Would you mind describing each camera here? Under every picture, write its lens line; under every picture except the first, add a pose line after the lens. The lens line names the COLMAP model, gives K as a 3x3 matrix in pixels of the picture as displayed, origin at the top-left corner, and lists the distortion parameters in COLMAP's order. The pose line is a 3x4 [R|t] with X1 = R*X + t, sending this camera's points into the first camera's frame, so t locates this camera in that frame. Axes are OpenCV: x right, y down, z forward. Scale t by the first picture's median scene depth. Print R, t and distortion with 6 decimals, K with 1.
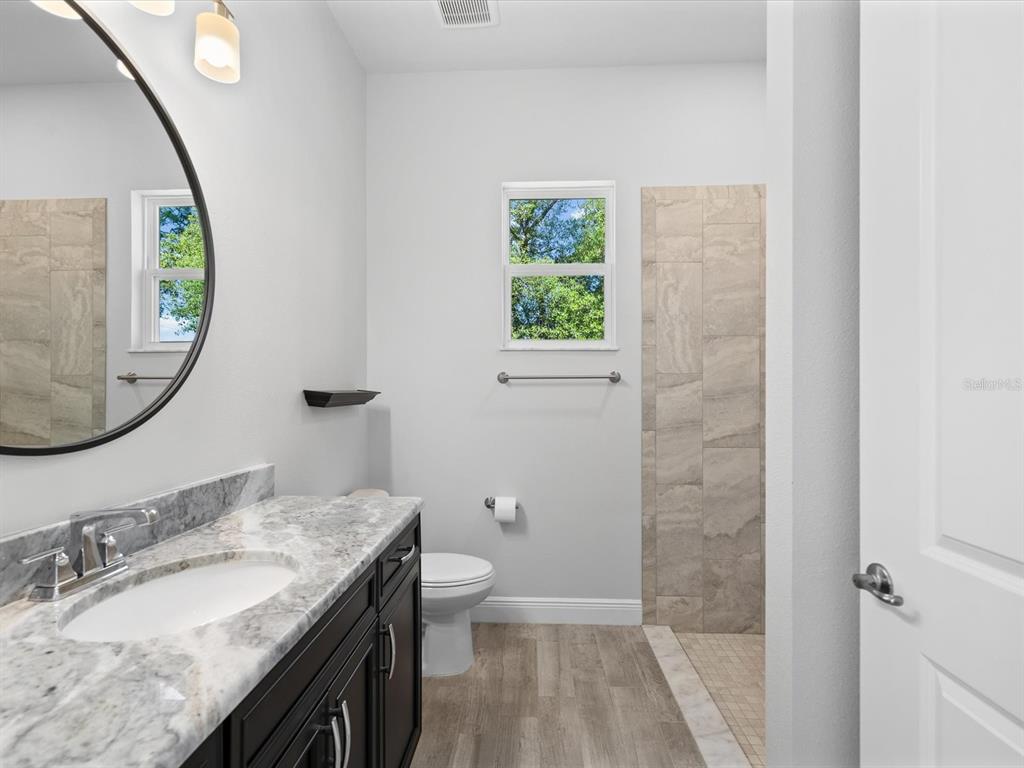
lens RADIAL K [[496.4, 0, 512.0], [0, 496.4, 384.0], [0, 0, 1]] dist [0.000670, 0.000385]
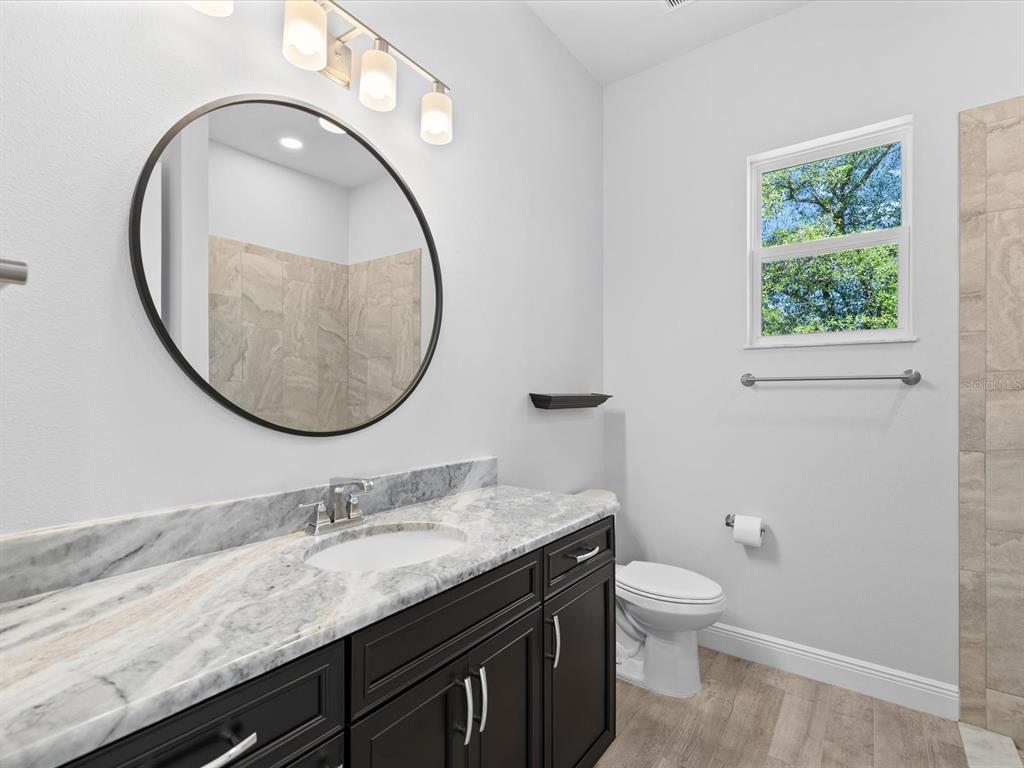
lens RADIAL K [[500.4, 0, 507.1], [0, 500.4, 386.7], [0, 0, 1]] dist [-0.000691, 0.000517]
pose [[0.823987, -0.004790, -0.566589, 0.204504], [0.003988, 0.999989, -0.002654, 0.000127], [0.566595, -0.000072, 0.823997, 0.050980]]
